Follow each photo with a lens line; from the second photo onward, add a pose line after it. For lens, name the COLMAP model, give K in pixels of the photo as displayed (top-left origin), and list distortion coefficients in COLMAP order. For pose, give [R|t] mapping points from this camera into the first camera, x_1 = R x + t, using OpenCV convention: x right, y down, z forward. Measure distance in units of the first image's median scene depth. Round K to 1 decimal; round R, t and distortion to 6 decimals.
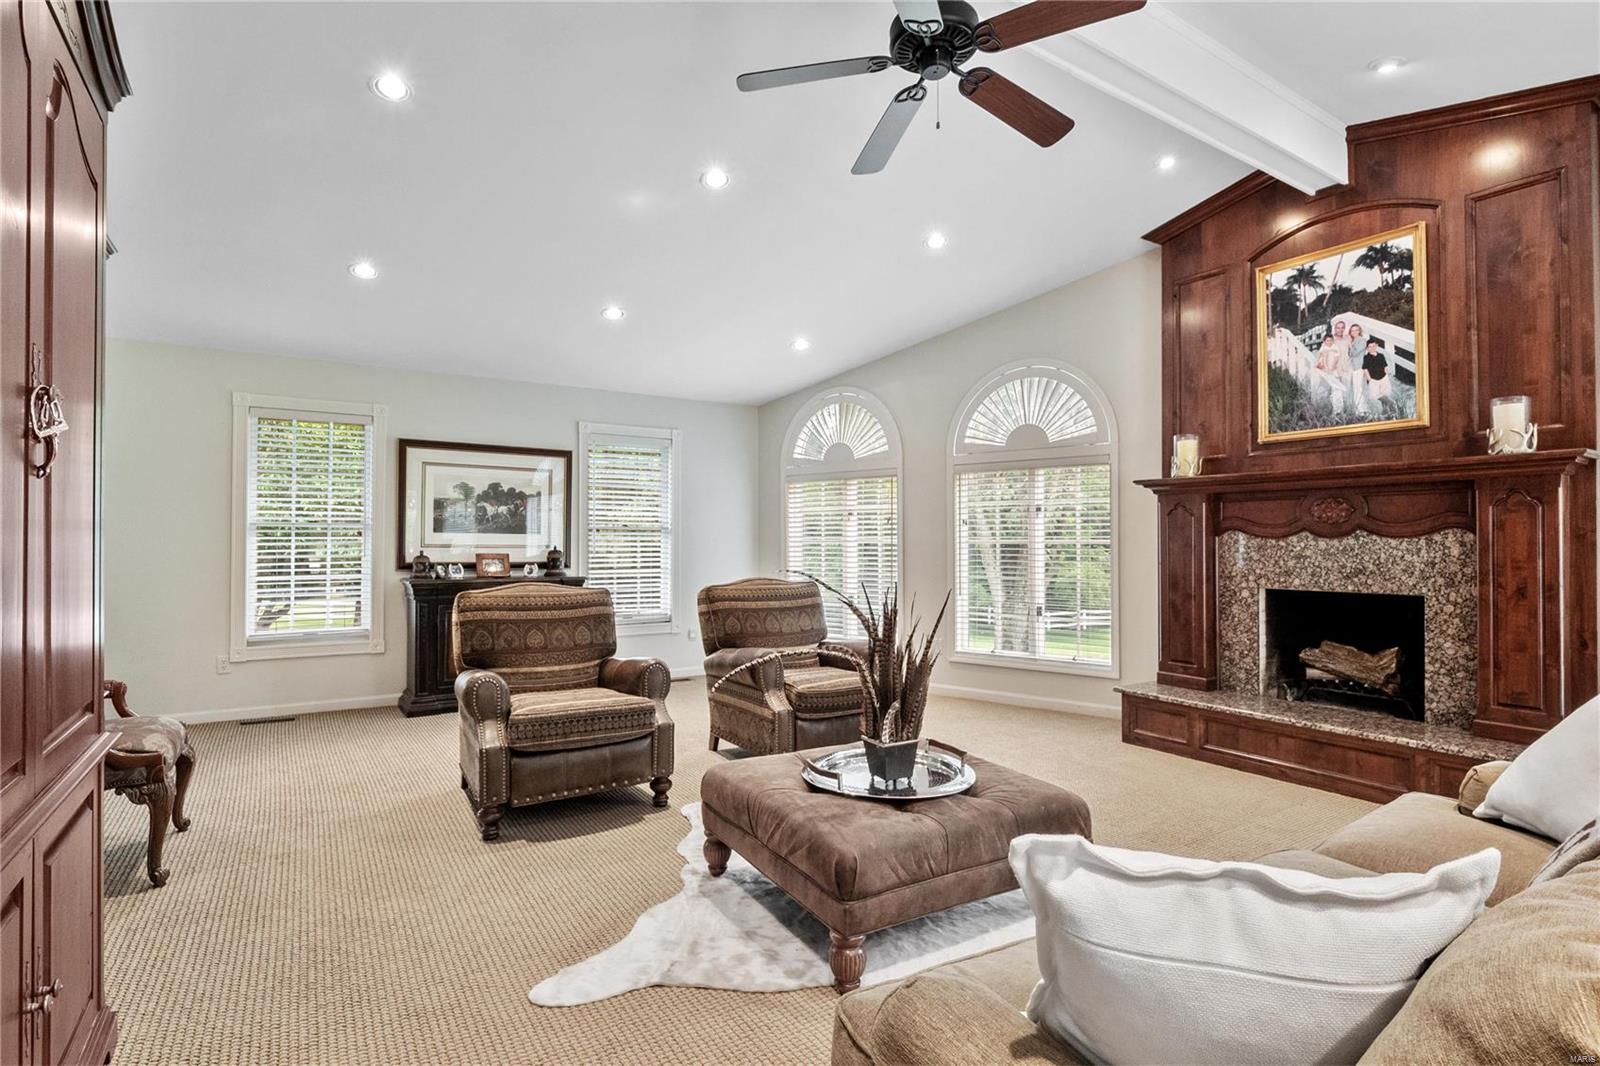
lens RADIAL K [[814.8, 0, 800.0], [0, 814.8, 534.7], [0, 0, 1]] dist [-0.022251, 0.000642]
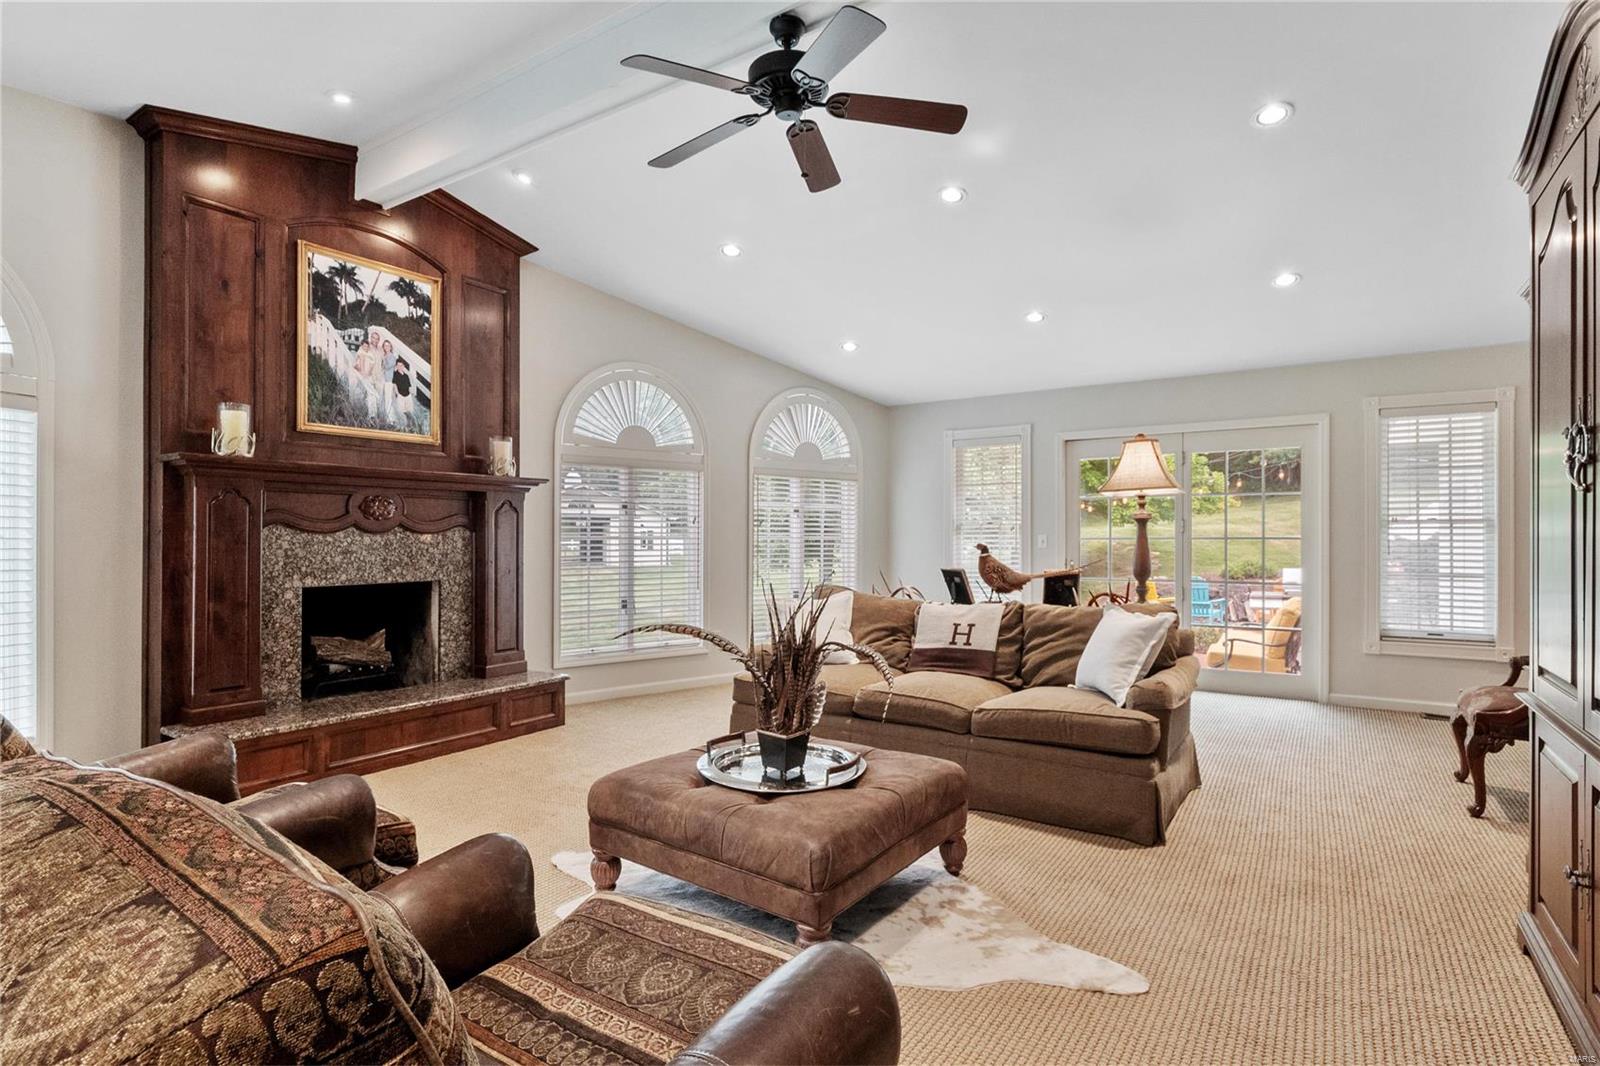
lens RADIAL K [[814.8, 0, 800.0], [0, 814.8, 534.7], [0, 0, 1]] dist [-0.022251, 0.000642]
pose [[-0.429928, 0.001900, 0.902861, -0.559247], [-0.008370, 0.999946, -0.006090, 0.007452], [-0.902825, -0.010175, -0.429889, 0.968595]]
